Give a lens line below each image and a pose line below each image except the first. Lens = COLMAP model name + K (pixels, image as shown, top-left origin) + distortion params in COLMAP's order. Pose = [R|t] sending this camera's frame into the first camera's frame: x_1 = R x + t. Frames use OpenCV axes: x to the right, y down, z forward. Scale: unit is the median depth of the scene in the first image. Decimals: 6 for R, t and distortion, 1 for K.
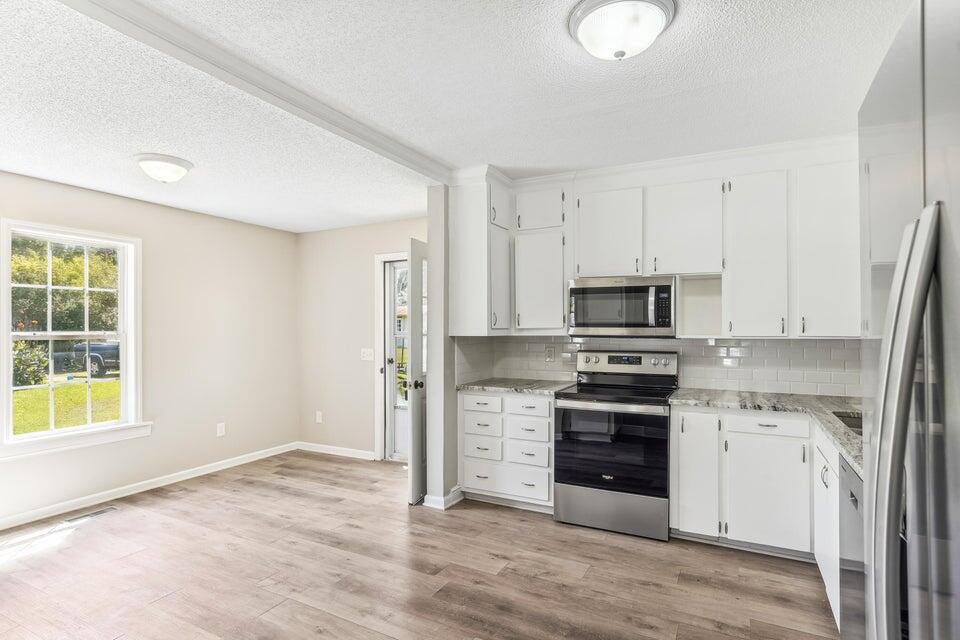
lens RADIAL K [[493.2, 0, 477.3], [0, 493.2, 324.9], [0, 0, 1]] dist [-0.037840, 0.025923]
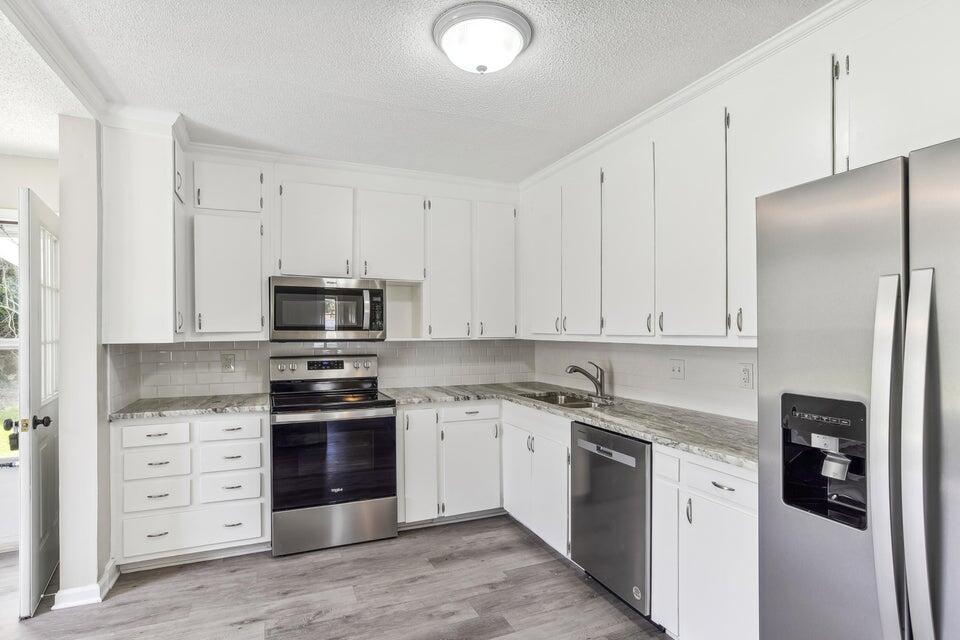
lens RADIAL K [[497.0, 0, 481.9], [0, 497.0, 329.8], [0, 0, 1]] dist [-0.038096, 0.023942]
pose [[0.628278, -0.000854, 0.777988, -0.260792], [-0.001572, 0.999996, 0.002367, 0.000491], [-0.777987, -0.002710, 0.628275, 0.167421]]
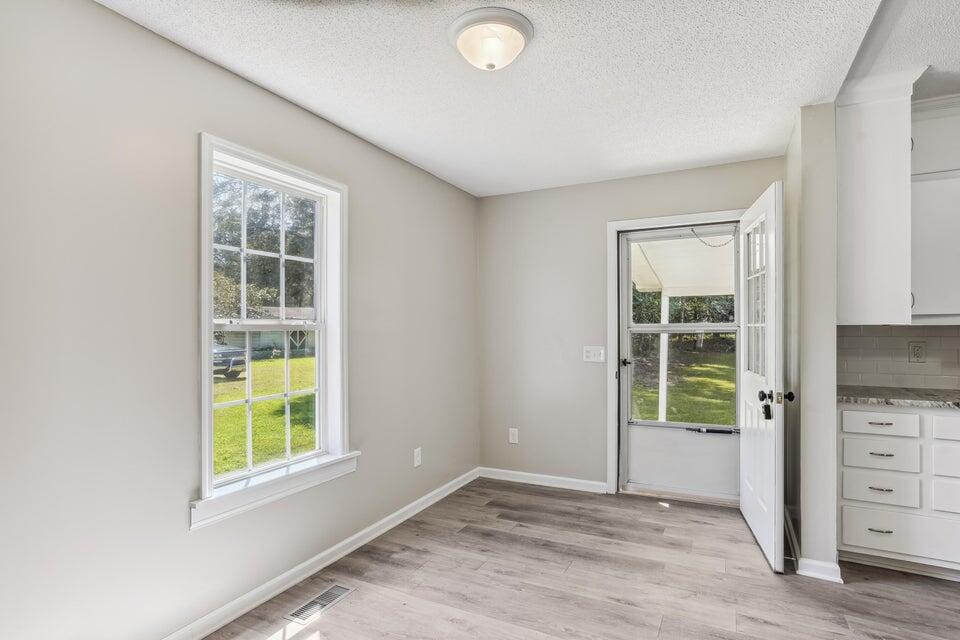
lens RADIAL K [[497.0, 0, 481.9], [0, 497.0, 329.8], [0, 0, 1]] dist [-0.038096, 0.023942]
pose [[0.999913, -0.002241, 0.013014, -0.566605], [0.002141, 0.999969, 0.007623, 0.023169], [-0.013031, -0.007594, 0.999886, 0.334776]]
